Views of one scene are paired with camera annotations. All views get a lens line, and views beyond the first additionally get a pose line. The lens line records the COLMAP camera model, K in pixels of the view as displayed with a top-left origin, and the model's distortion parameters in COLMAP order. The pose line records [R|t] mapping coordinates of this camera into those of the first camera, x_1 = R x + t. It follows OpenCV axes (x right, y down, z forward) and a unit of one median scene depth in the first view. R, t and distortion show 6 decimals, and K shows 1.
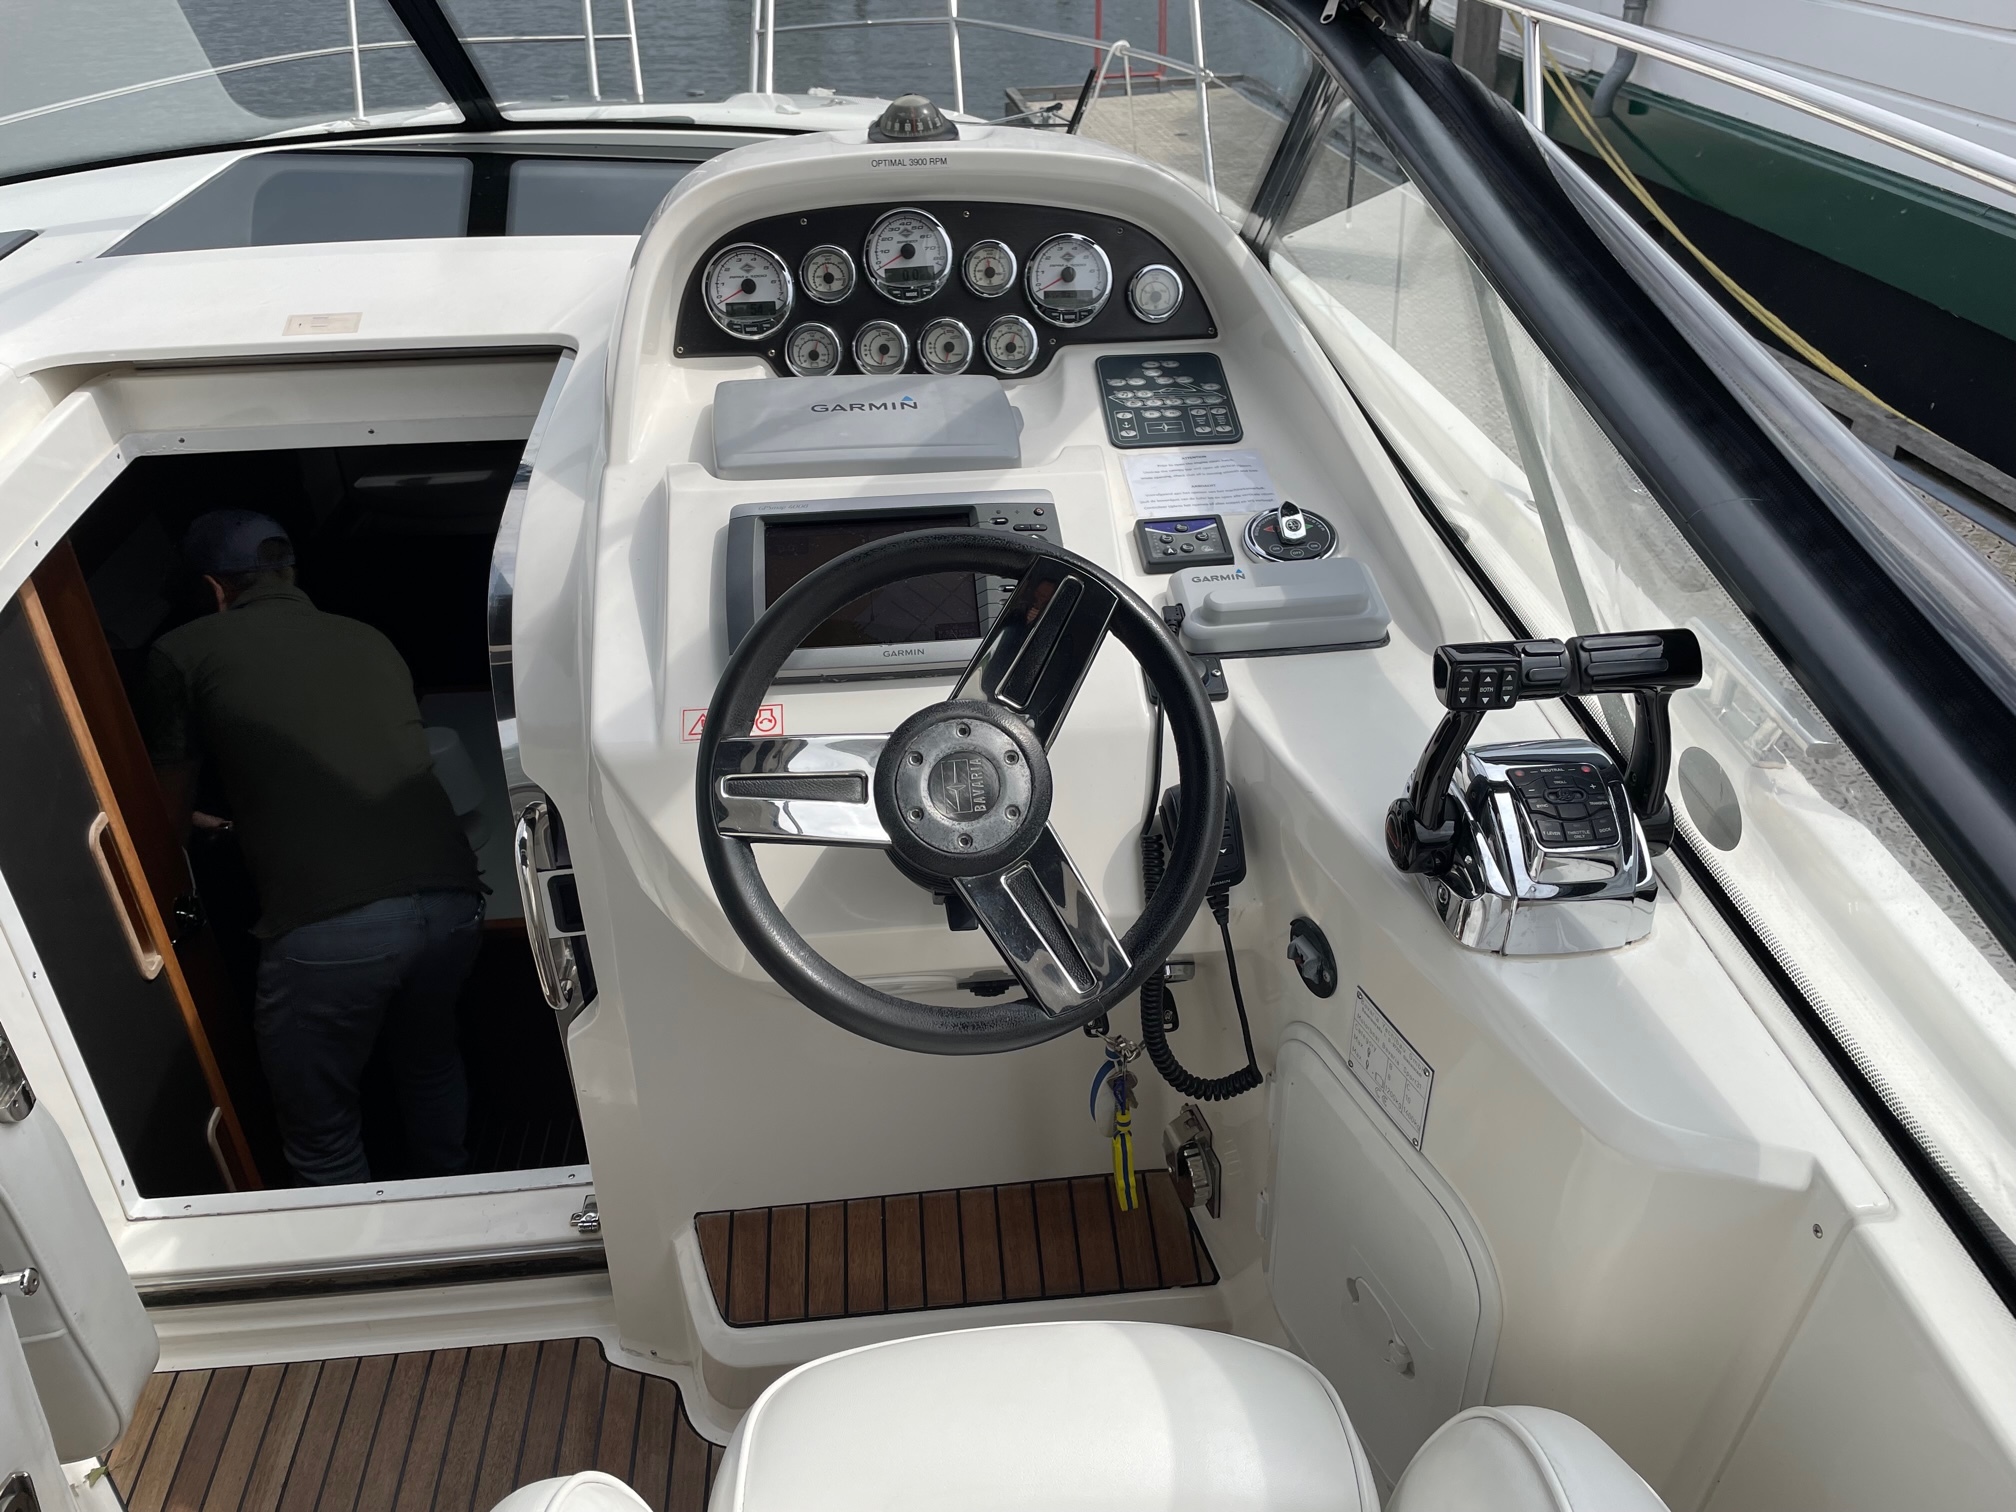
lens RADIAL K [[1503.6, 0, 999.8], [0, 1503.6, 782.9], [0, 0, 1]] dist [0.073574, -0.111352]
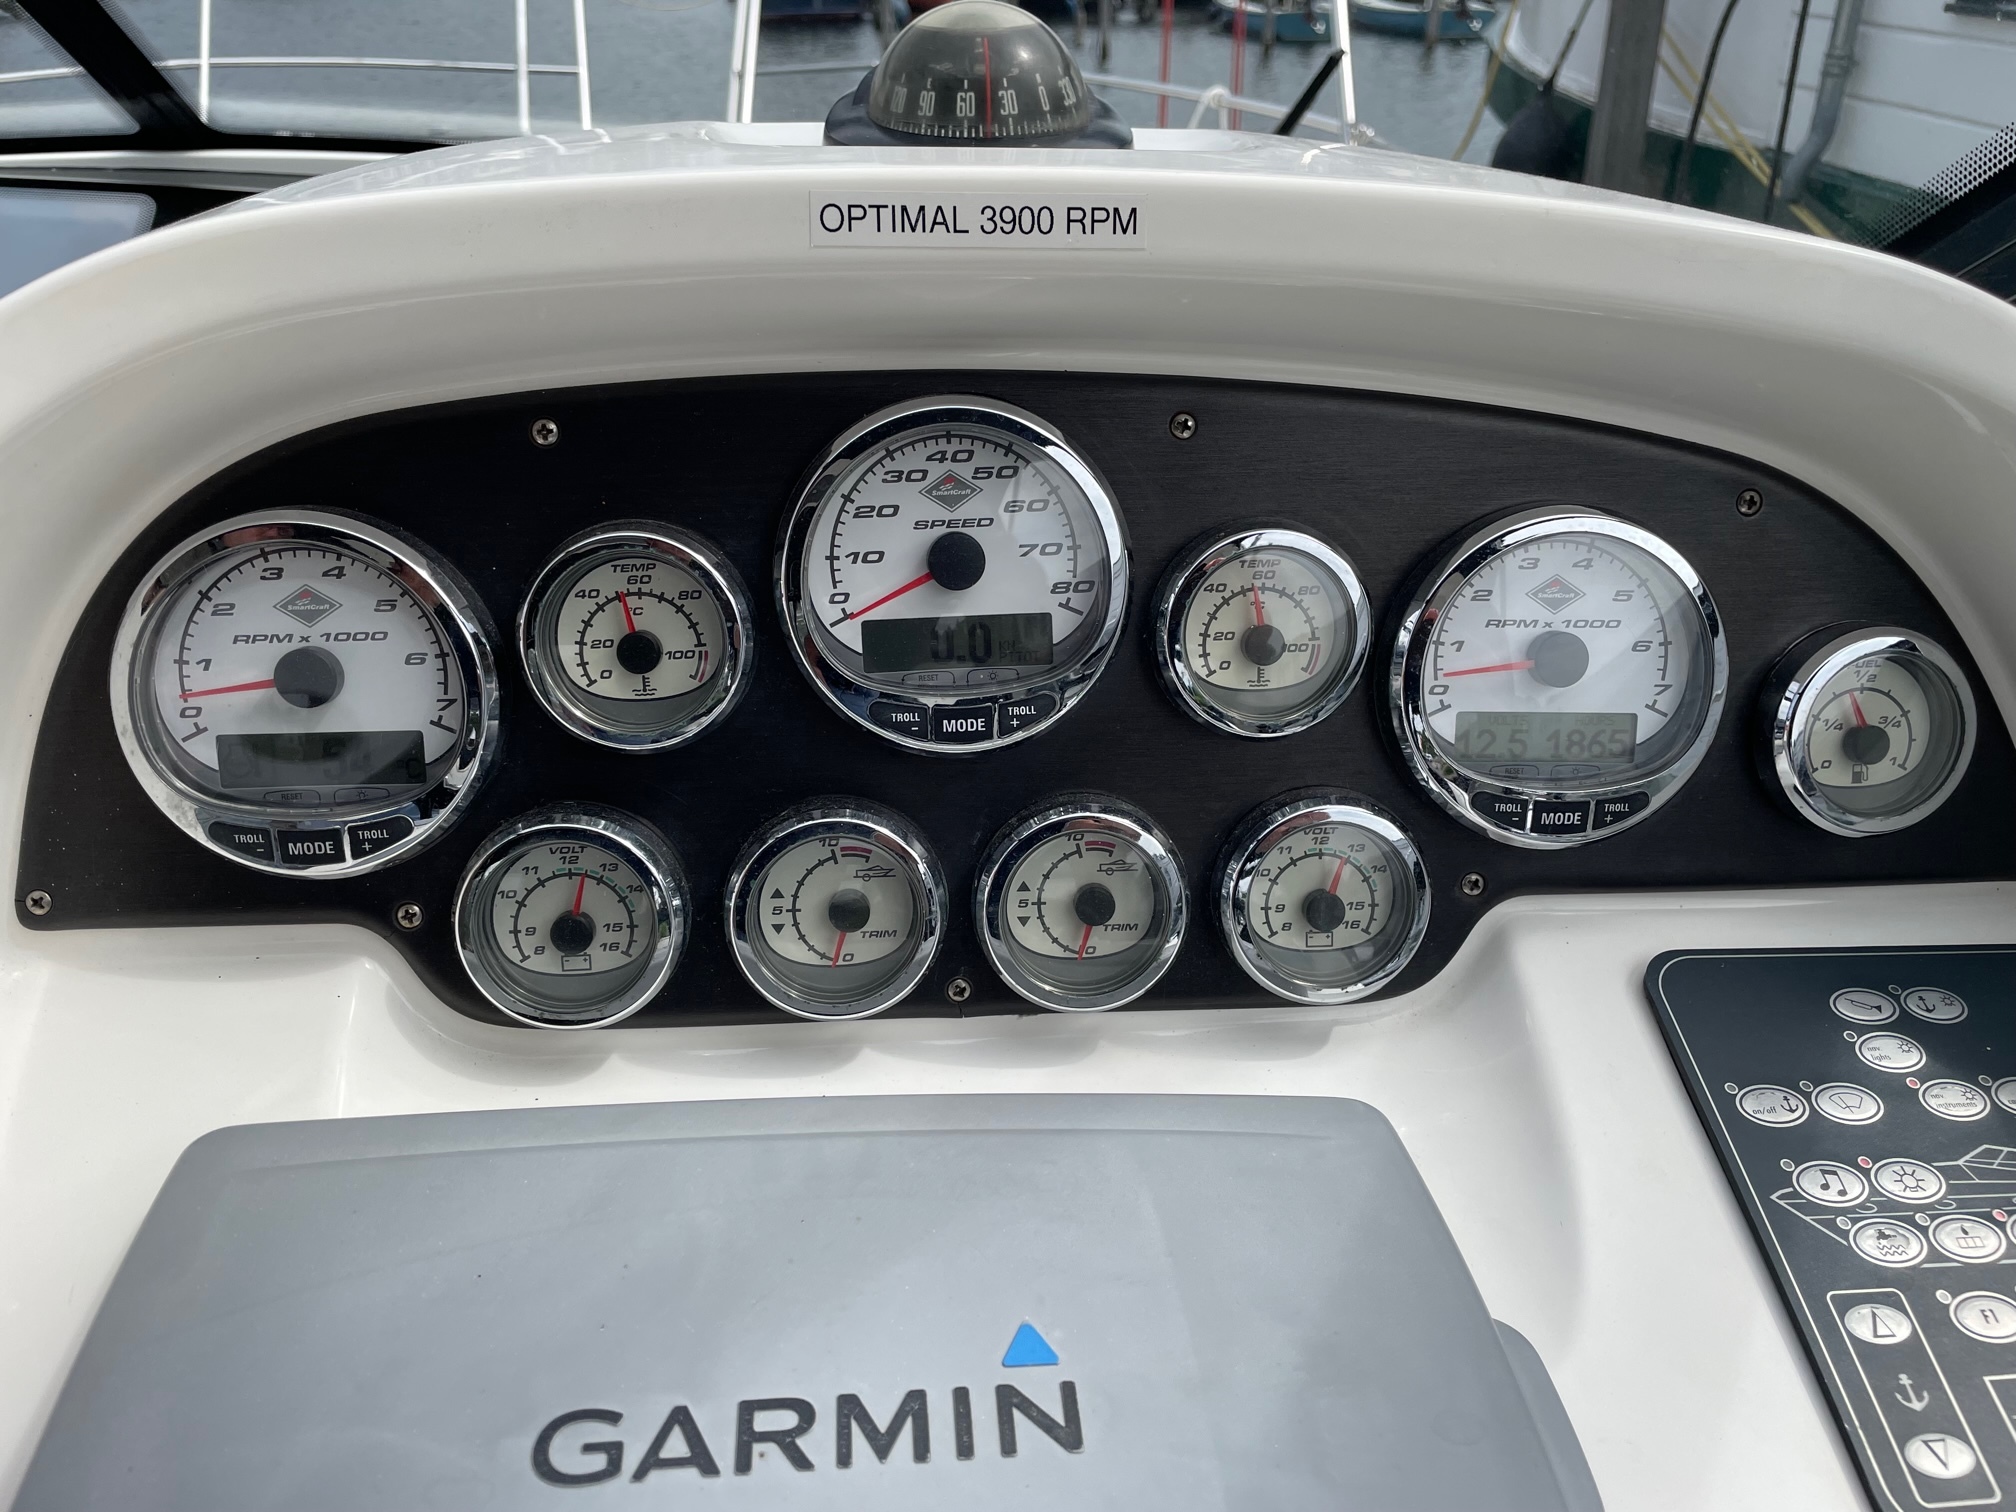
lens RADIAL K [[1493.9, 0, 1008.0], [0, 1493.9, 756.0], [0, 0, 1]] dist [0.074937, -0.115113]
pose [[0.999211, 0.036015, 0.016769, -0.054746], [-0.034941, 0.997559, -0.060461, -0.302594], [-0.018906, 0.059828, 0.998030, 0.748657]]
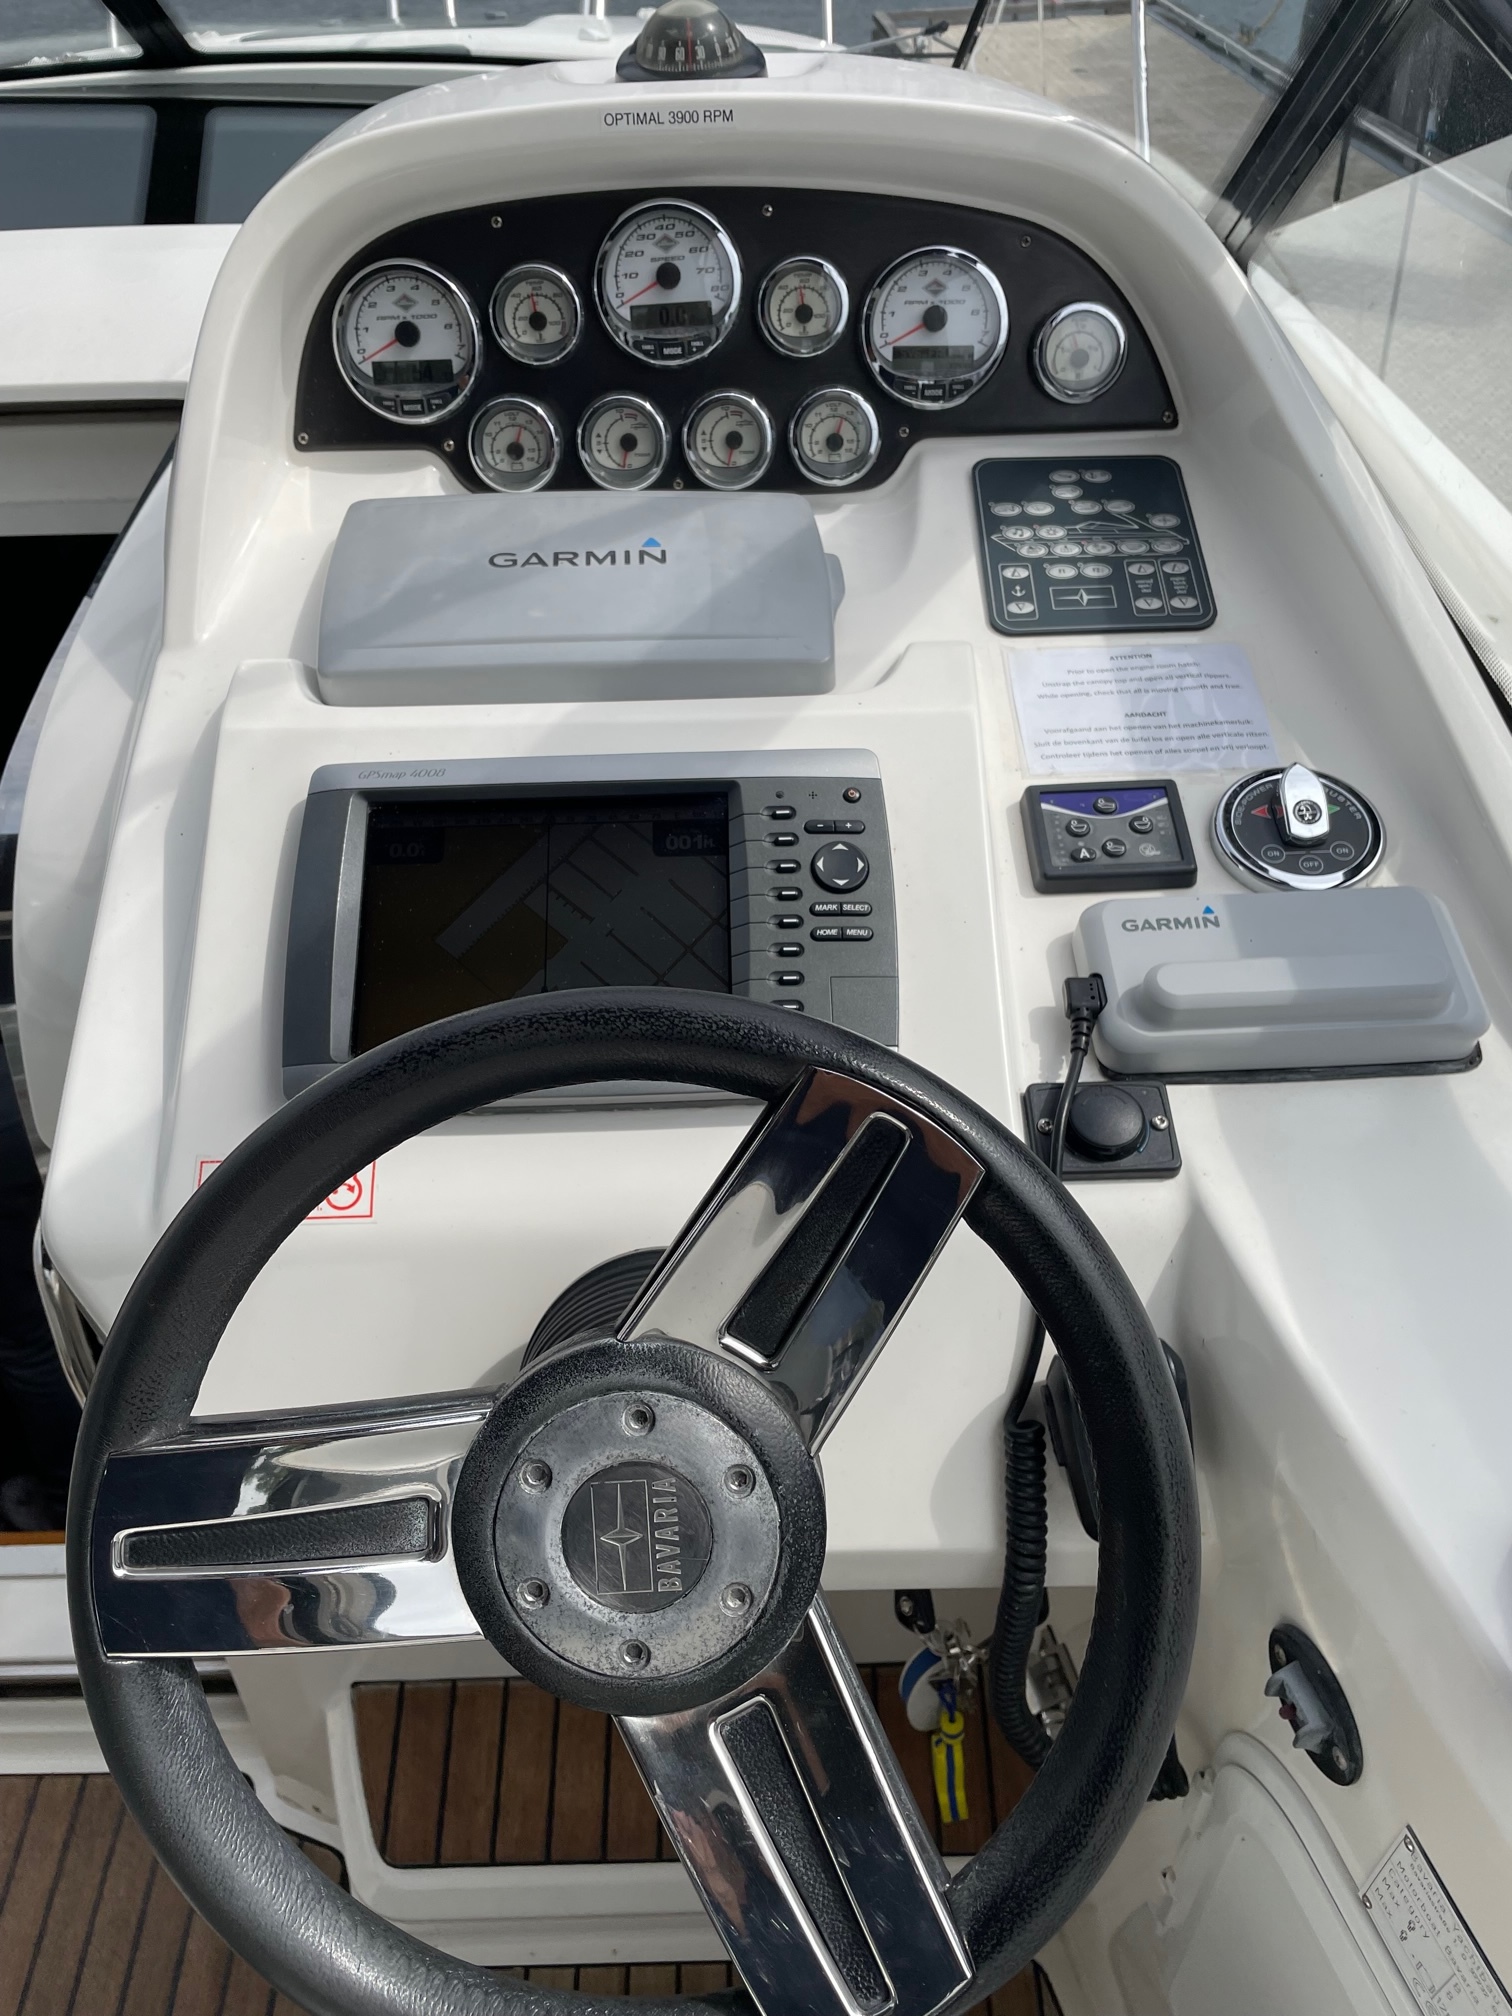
lens RADIAL K [[1503.6, 0, 756.0], [0, 1503.6, 1008.0], [0, 0, 1]] dist [0.073574, -0.111352]
pose [[0.997162, 0.041692, -0.062685, 0.023902], [-0.031941, 0.988288, 0.149221, -0.154639], [0.068172, -0.146795, 0.986815, 0.364047]]
